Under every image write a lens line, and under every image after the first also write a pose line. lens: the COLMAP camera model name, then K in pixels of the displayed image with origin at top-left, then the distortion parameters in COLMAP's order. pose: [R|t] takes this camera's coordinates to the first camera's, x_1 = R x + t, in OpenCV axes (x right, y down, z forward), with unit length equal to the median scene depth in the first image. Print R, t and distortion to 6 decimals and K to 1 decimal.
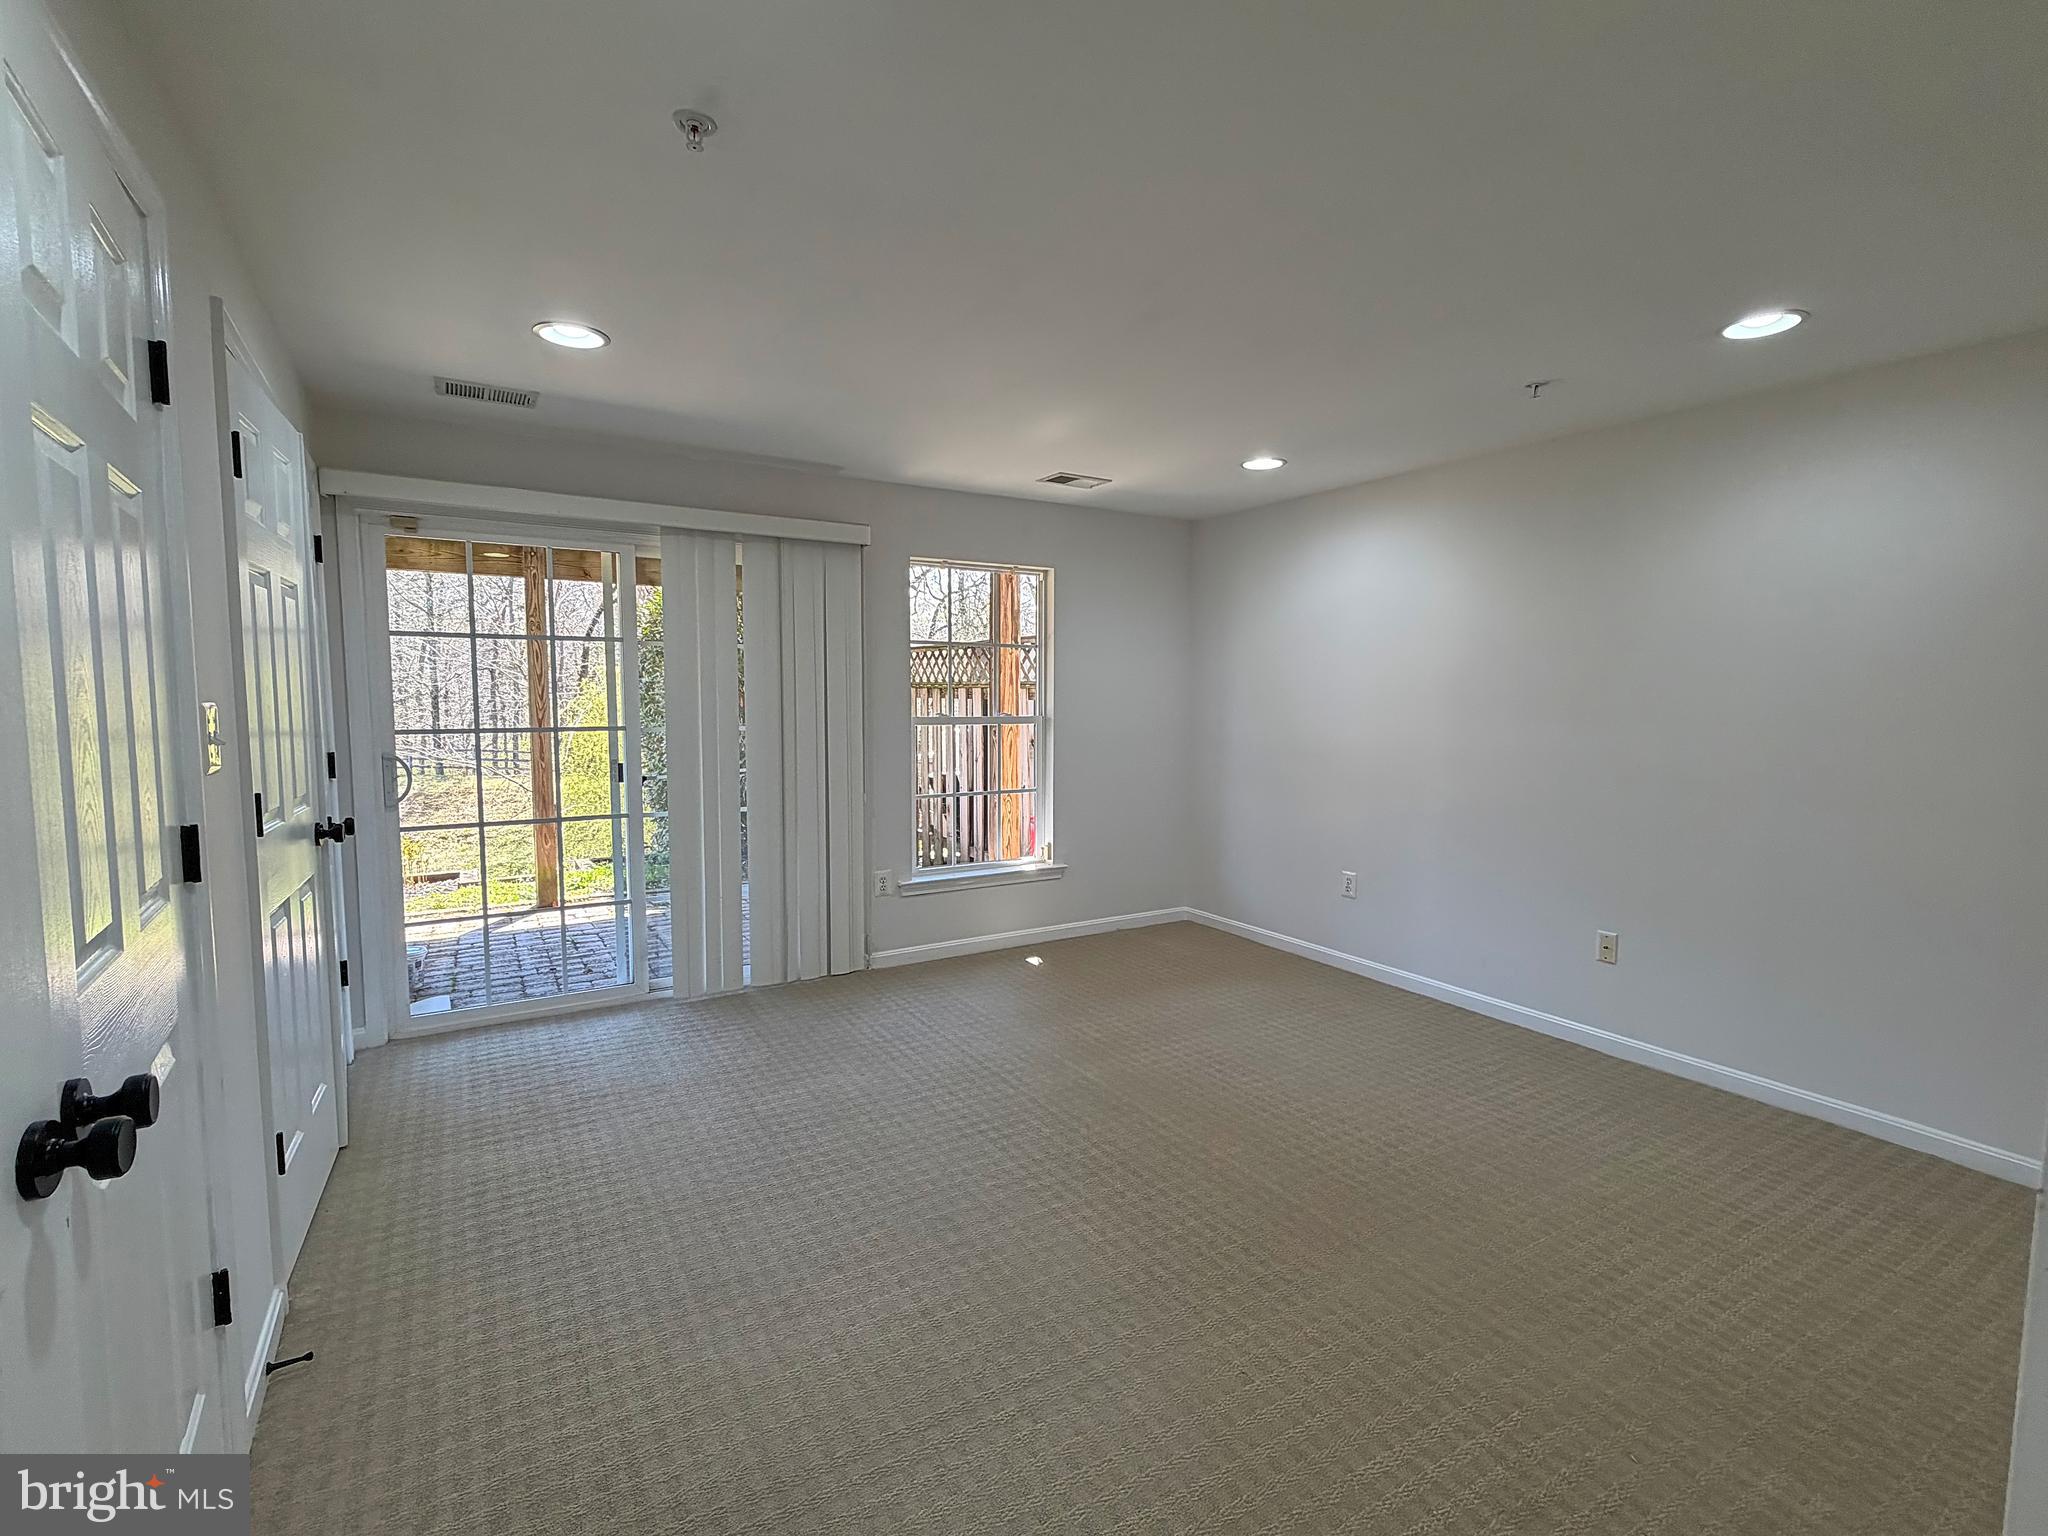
lens RADIAL K [[956.4, 0, 1024.0], [0, 956.4, 768.0], [0, 0, 1]] dist [-0.001850, -0.000127]
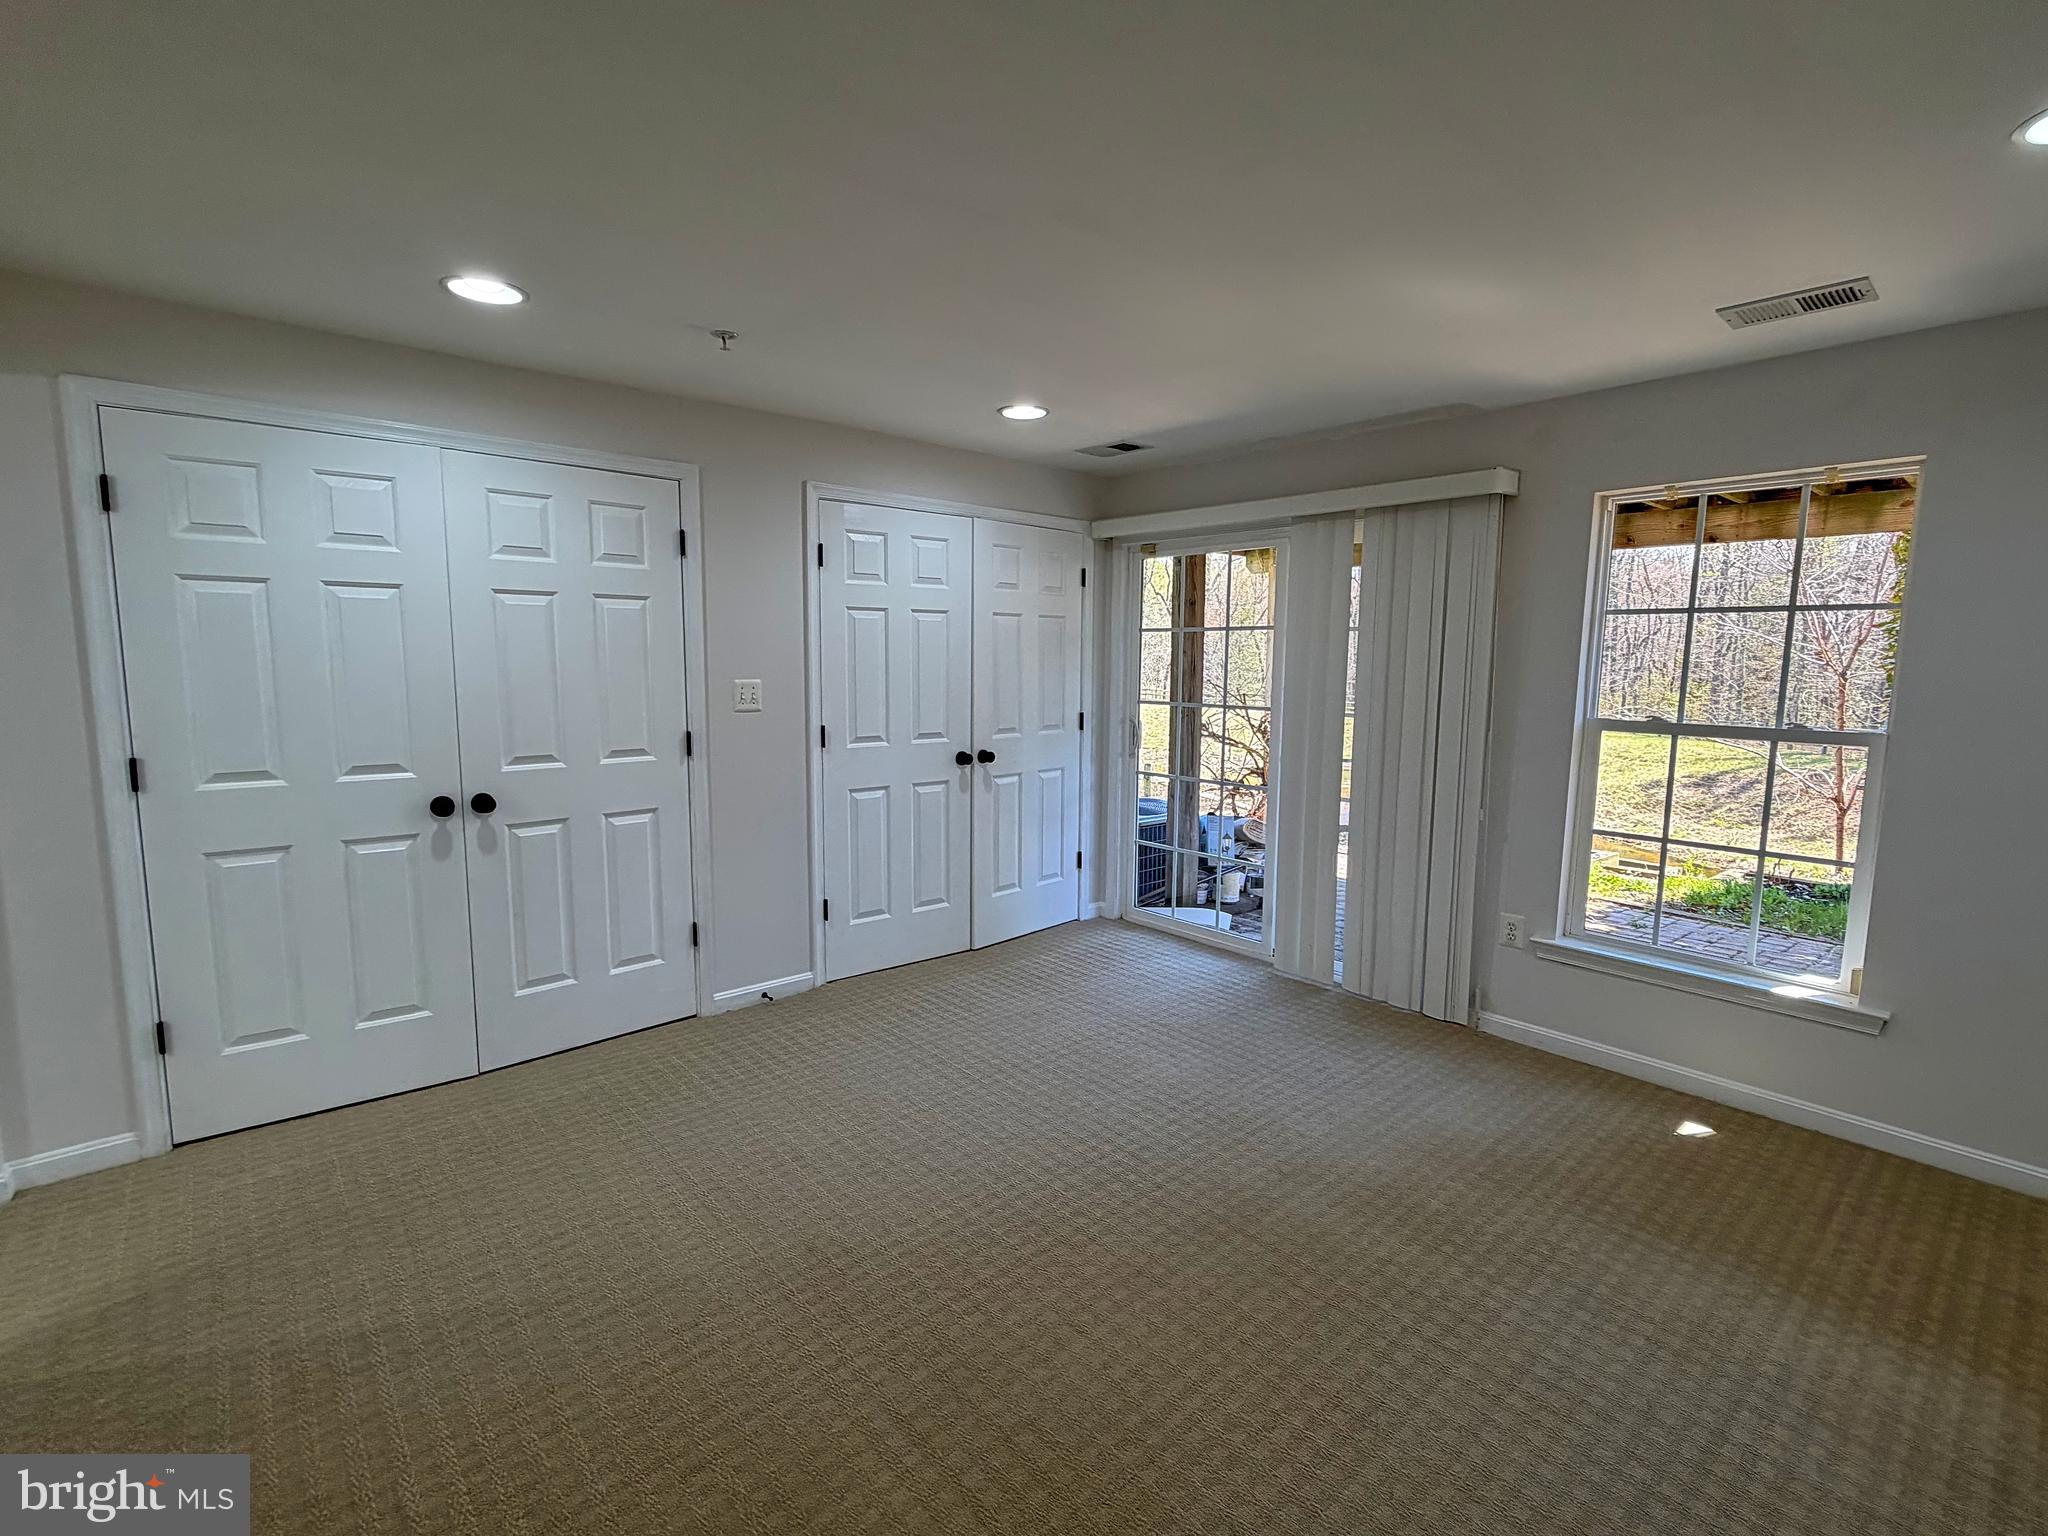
lens RADIAL K [[956.4, 0, 1024.0], [0, 956.4, 768.0], [0, 0, 1]] dist [-0.001850, -0.000127]
pose [[0.156848, 0.115207, -0.980880, 0.594487], [-0.088075, 0.990848, 0.102294, -0.060186], [0.983688, 0.070346, 0.165559, 0.531388]]
